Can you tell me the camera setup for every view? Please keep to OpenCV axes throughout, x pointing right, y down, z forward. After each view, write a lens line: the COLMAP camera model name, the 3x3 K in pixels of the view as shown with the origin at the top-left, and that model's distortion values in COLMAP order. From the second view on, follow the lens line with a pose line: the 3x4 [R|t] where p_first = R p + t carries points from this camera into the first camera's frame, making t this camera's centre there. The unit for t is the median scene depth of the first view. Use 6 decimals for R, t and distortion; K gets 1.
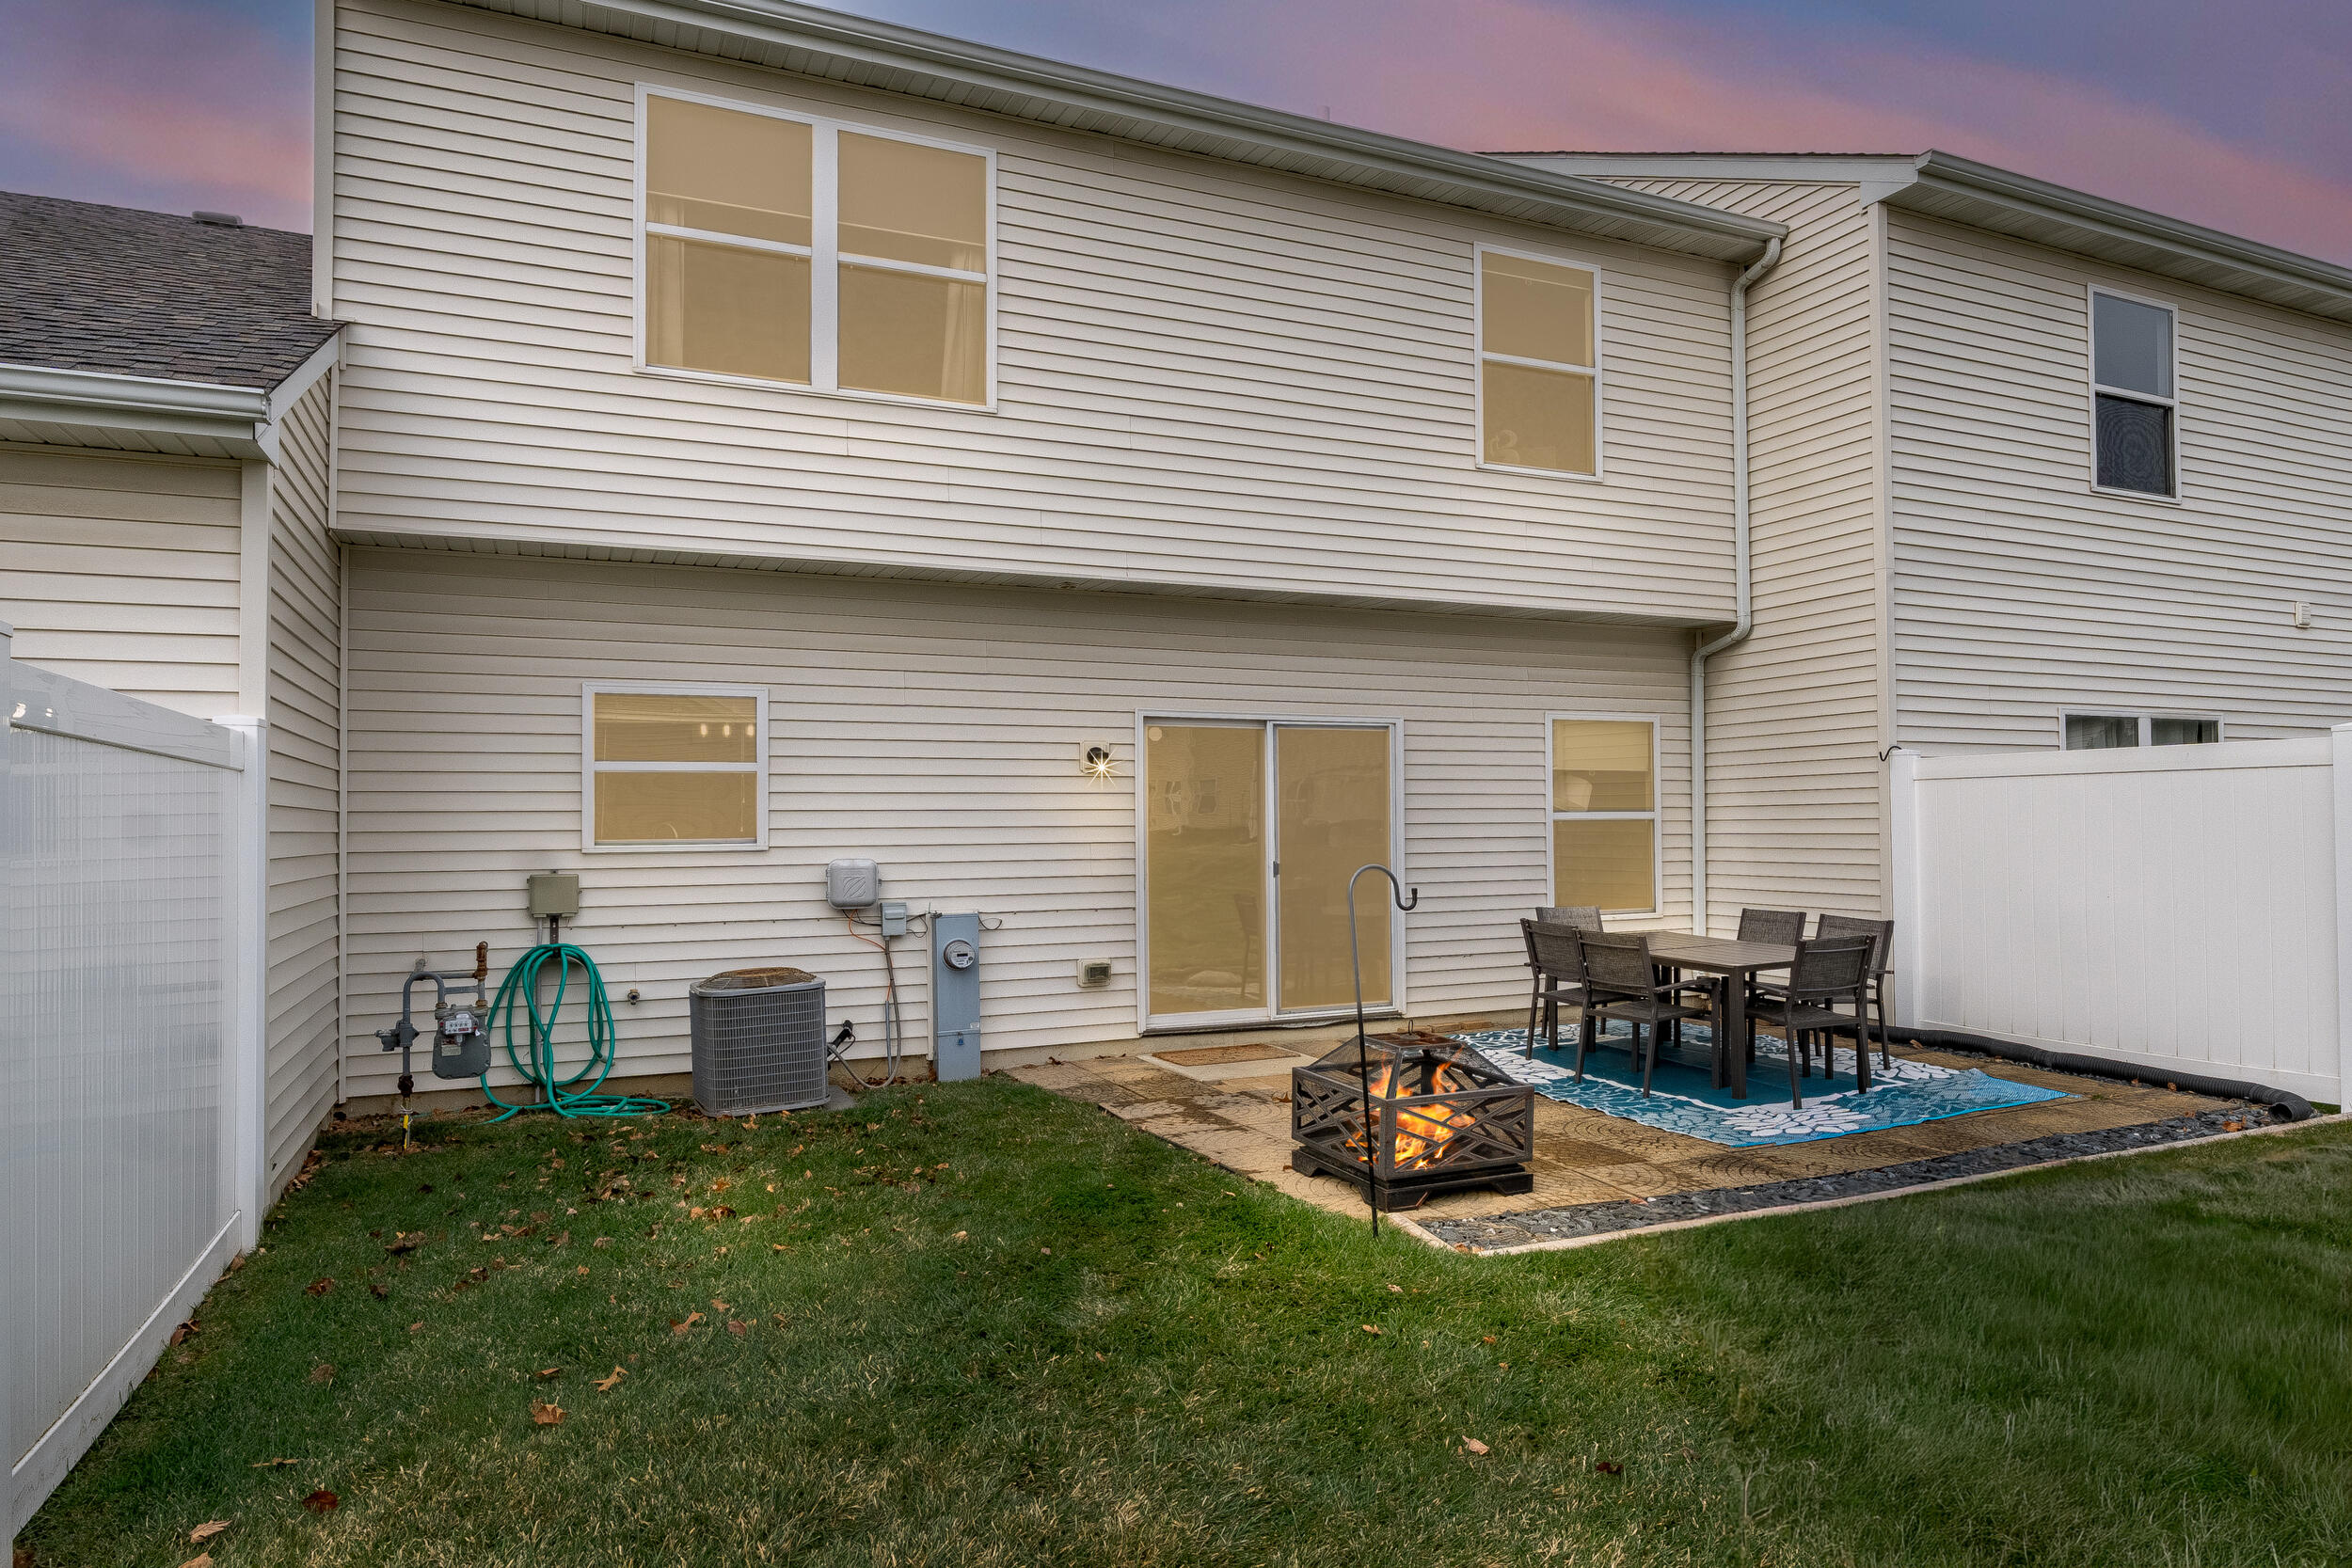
lens RADIAL K [[1261.1, 0, 1179.5], [0, 1261.1, 796.8], [0, 0, 1]] dist [-0.004898, -0.000892]
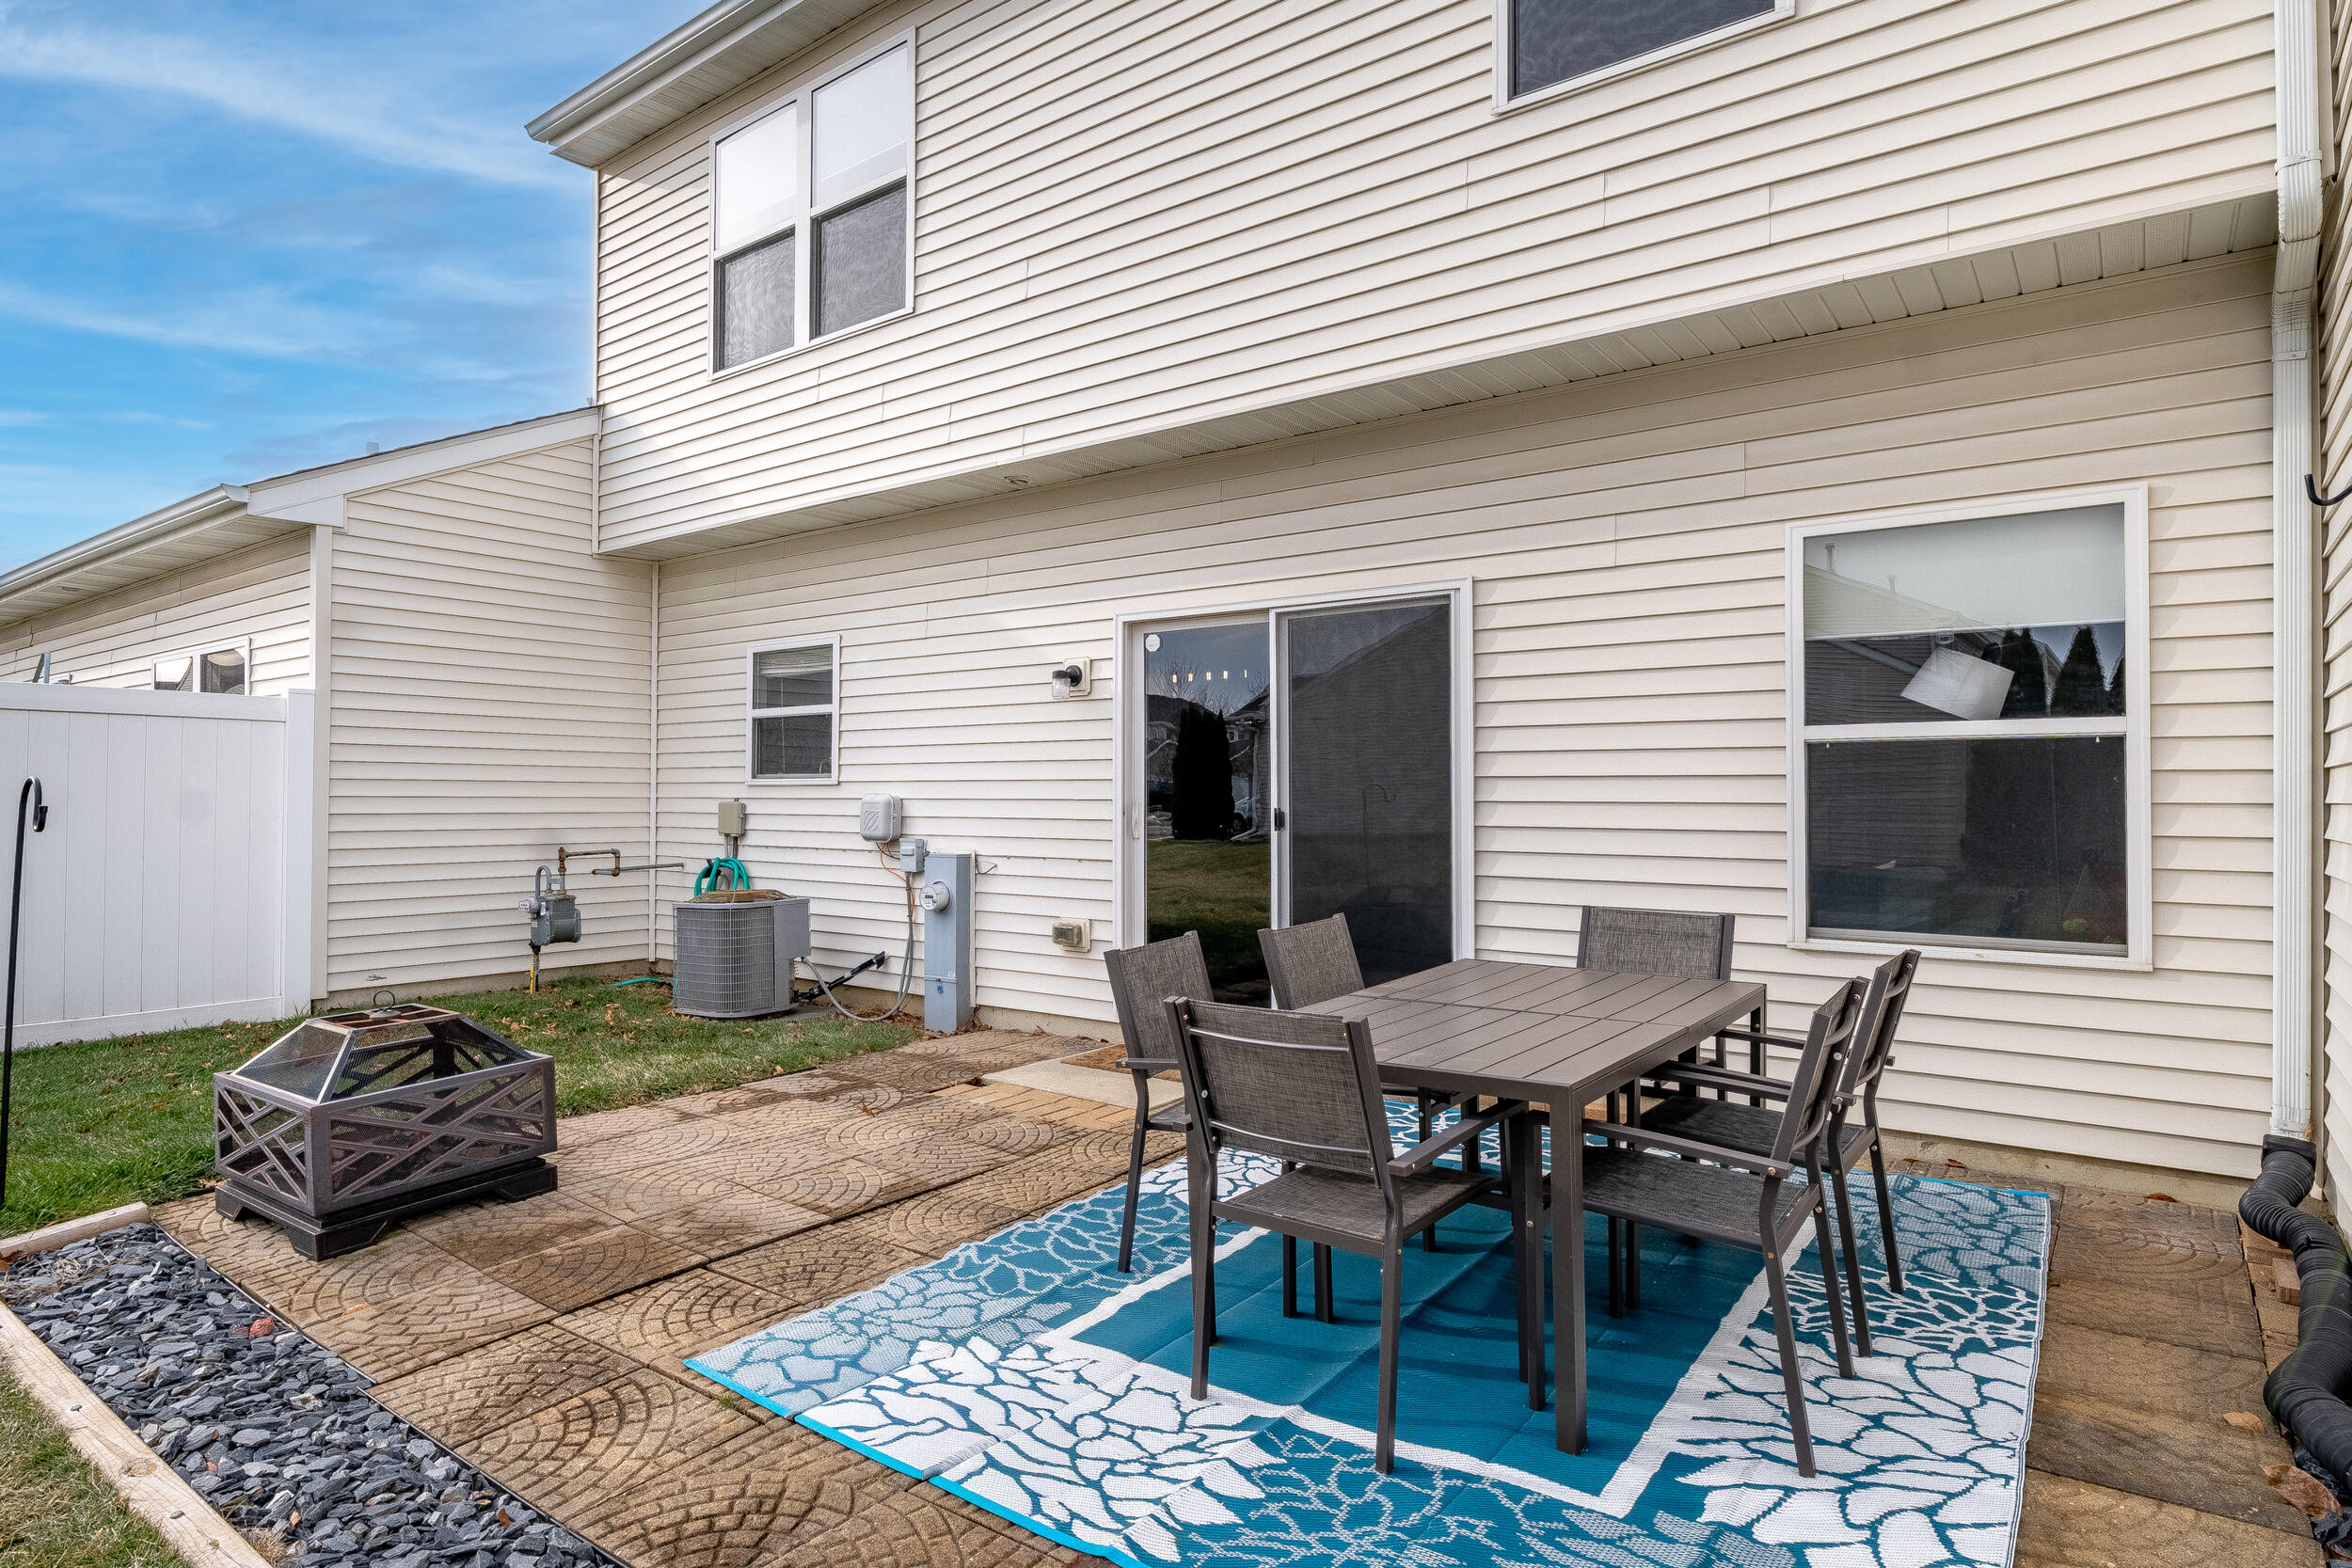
lens RADIAL K [[1261.1, 0, 1179.5], [0, 1261.1, 796.8], [0, 0, 1]] dist [-0.004898, -0.000892]
pose [[0.525058, 0.008200, -0.851027, 0.728039], [0.007070, 0.999877, 0.013997, 0.038392], [0.851037, -0.013365, 0.524935, 0.660003]]
